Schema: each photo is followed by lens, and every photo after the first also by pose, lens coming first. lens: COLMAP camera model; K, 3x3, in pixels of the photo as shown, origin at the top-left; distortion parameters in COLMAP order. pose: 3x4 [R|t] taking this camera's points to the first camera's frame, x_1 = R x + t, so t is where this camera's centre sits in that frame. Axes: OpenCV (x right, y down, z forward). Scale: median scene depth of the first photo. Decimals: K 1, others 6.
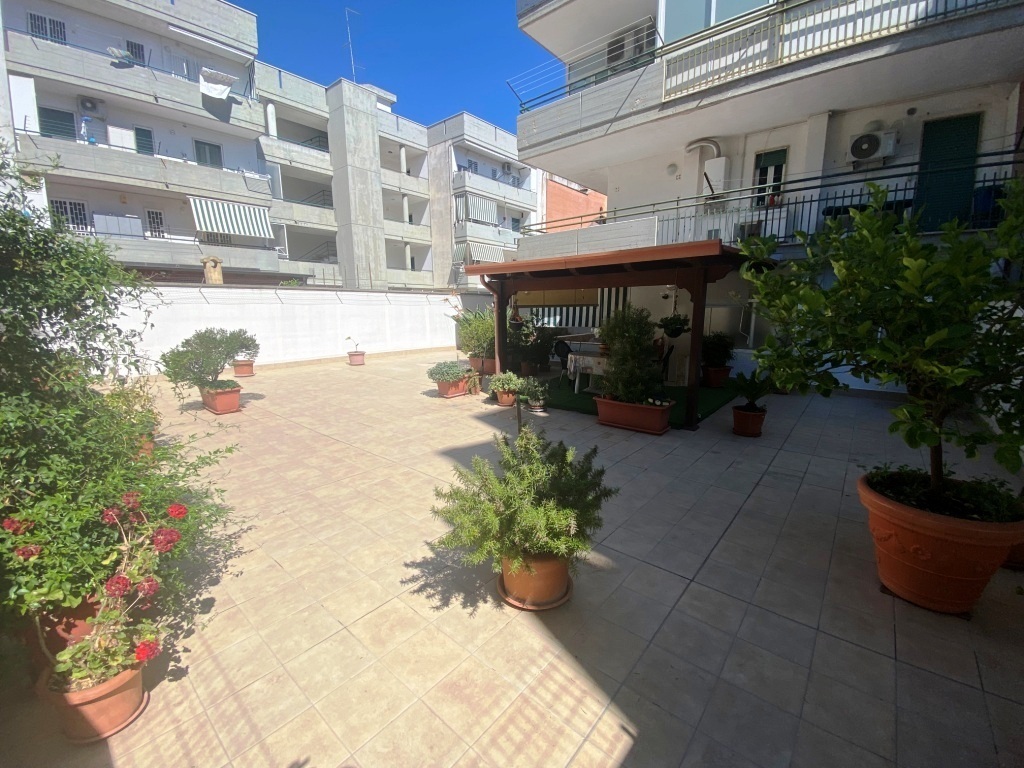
lens RADIAL K [[419.1, 0, 512.0], [0, 419.1, 384.0], [0, 0, 1]] dist [0.030069, -0.025503]
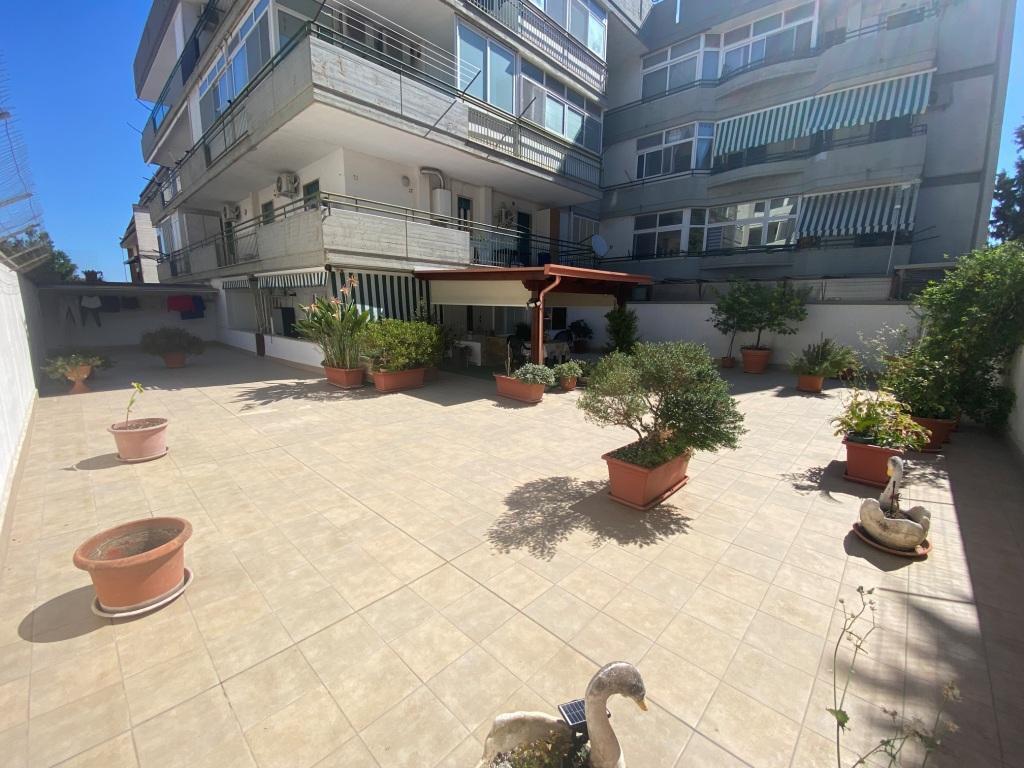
lens RADIAL K [[419.1, 0, 512.0], [0, 419.1, 384.0], [0, 0, 1]] dist [0.030069, -0.025503]
pose [[0.047867, -0.181269, 0.982268, -0.976795], [0.163494, 0.971554, 0.171324, -0.167006], [-0.985382, 0.152395, 0.076142, 0.893668]]
